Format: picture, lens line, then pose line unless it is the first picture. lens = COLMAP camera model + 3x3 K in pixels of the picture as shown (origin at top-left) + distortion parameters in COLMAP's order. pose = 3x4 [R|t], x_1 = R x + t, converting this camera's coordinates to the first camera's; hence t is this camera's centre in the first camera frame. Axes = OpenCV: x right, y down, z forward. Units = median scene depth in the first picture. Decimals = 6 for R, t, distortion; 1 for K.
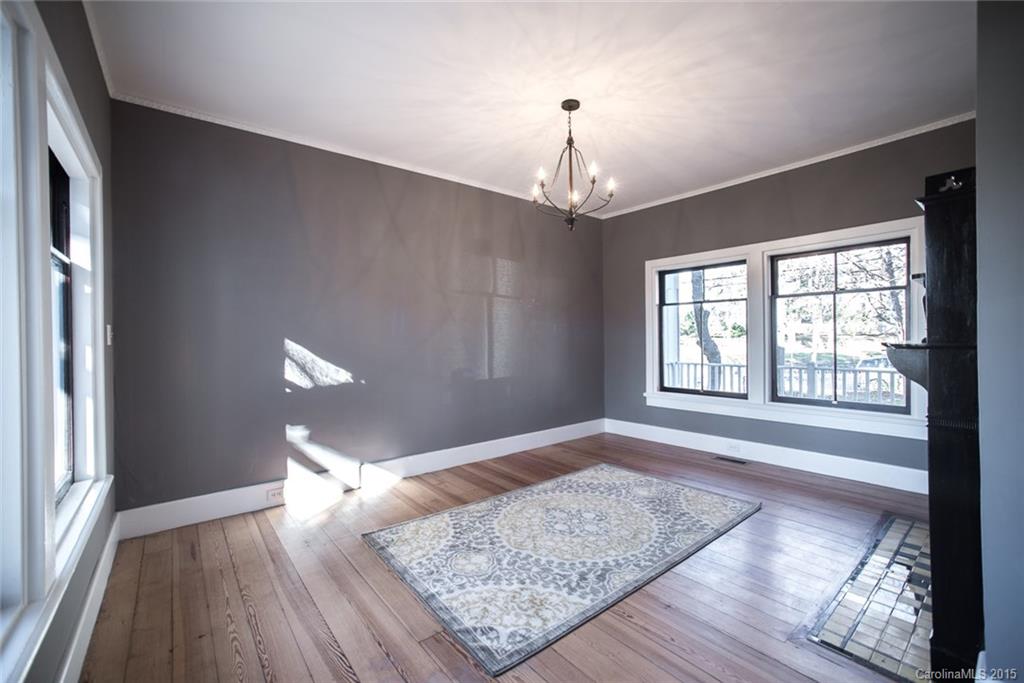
lens RADIAL K [[412.8, 0, 504.0], [0, 412.8, 340.9], [0, 0, 1]] dist [-0.065153, 0.030700]
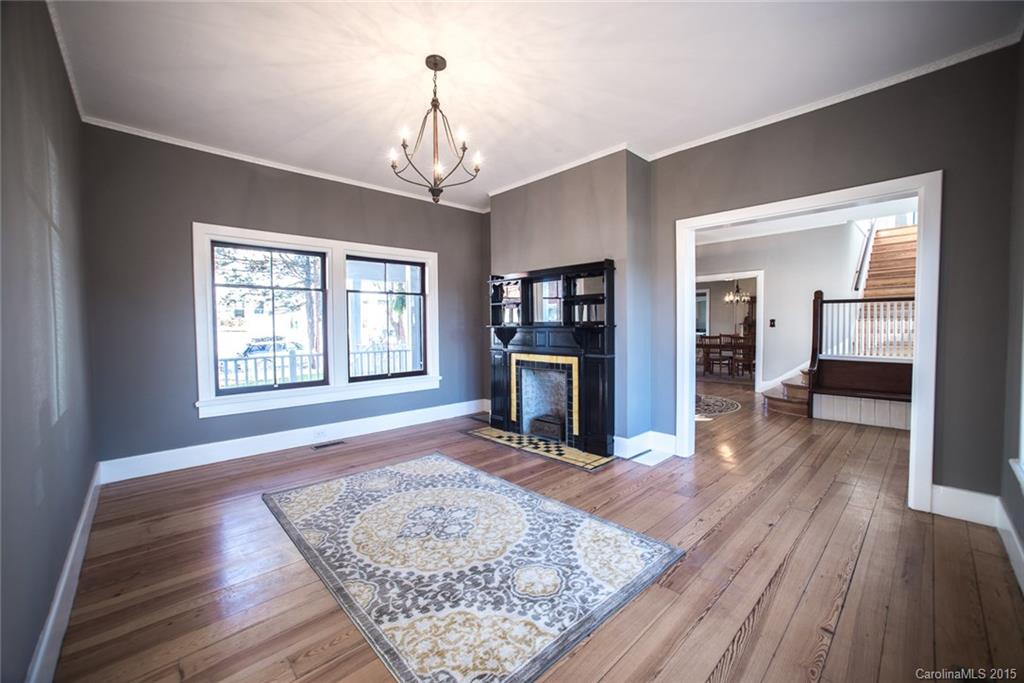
lens RADIAL K [[412.8, 0, 504.0], [0, 412.8, 340.9], [0, 0, 1]] dist [-0.065153, 0.030700]
pose [[-0.057213, -0.027046, 0.997996, -0.736529], [0.014674, 0.999502, 0.027928, 0.009865], [-0.998254, 0.016242, -0.056788, 0.891906]]
